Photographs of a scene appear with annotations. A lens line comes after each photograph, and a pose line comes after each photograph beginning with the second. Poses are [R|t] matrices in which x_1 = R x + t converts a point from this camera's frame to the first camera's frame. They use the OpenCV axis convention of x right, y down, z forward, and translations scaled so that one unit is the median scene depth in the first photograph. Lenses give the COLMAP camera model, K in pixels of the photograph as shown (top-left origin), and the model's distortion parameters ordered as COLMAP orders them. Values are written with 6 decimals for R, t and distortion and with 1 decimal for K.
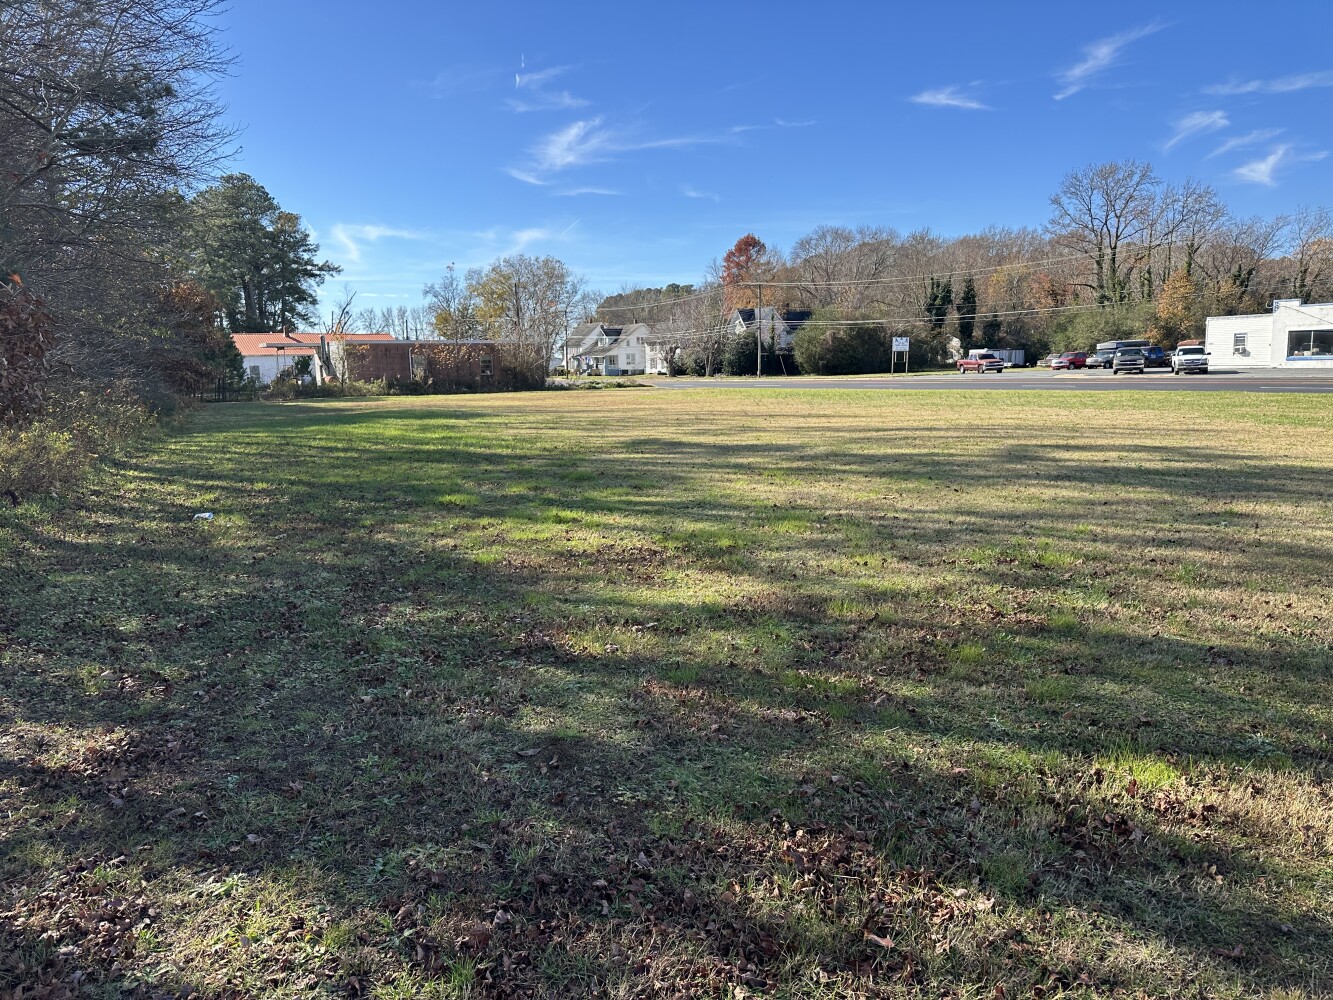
lens RADIAL K [[982.9, 0, 666.5], [0, 982.9, 500.0], [0, 0, 1]] dist [0.026813, -0.006868]
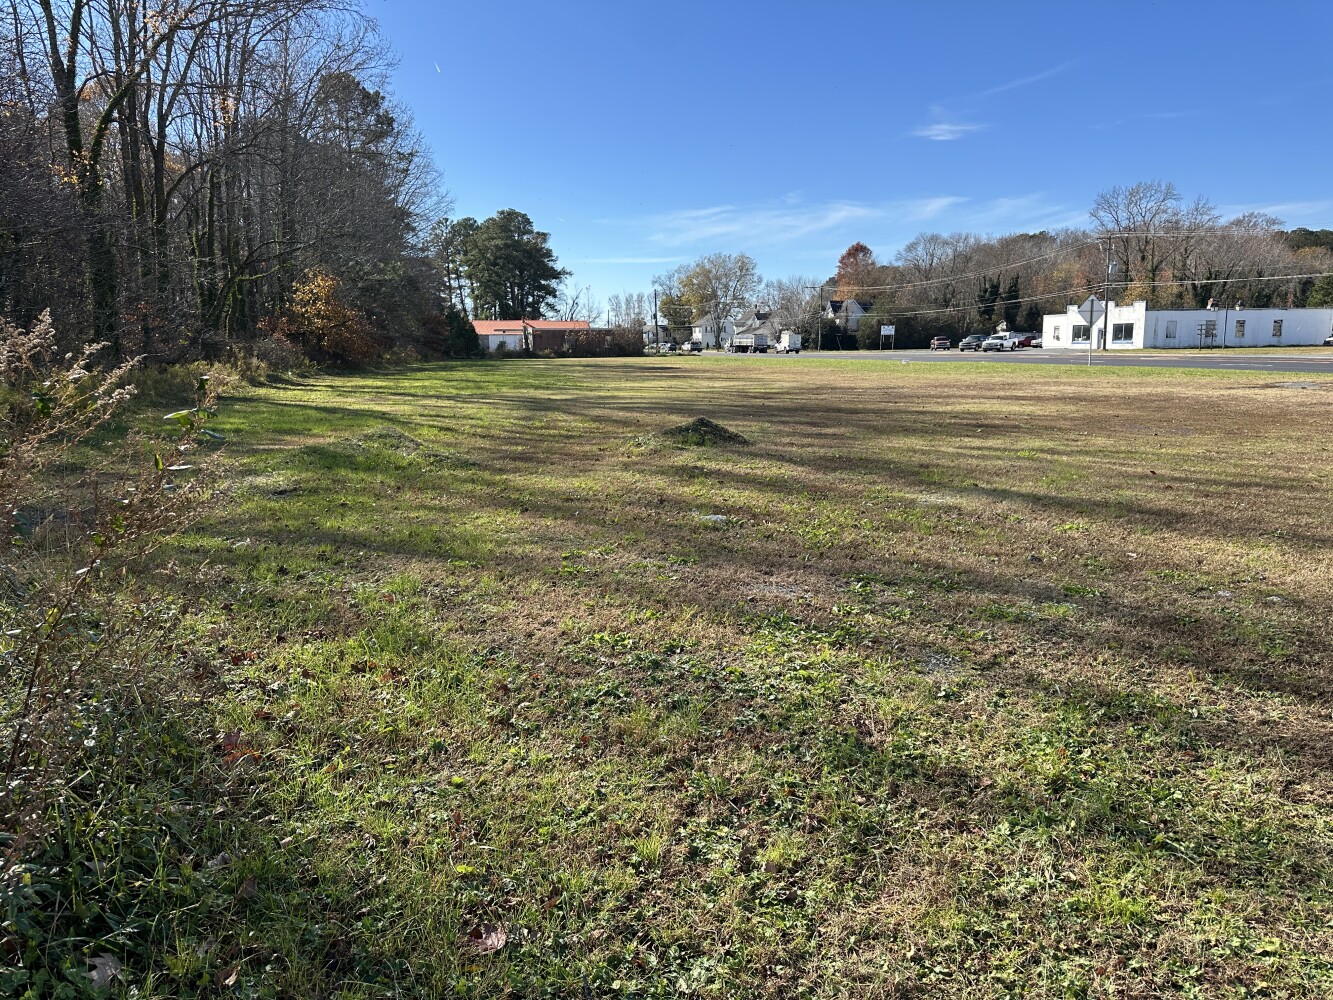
lens RADIAL K [[983.6, 0, 664.5], [0, 983.6, 537.8], [0, 0, 1]] dist [-0.007579, -0.000856]
pose [[0.960493, 0.054320, -0.272950, 0.209547], [-0.036286, 0.996838, 0.070694, 0.040605], [0.275927, -0.057996, 0.959427, -0.348113]]
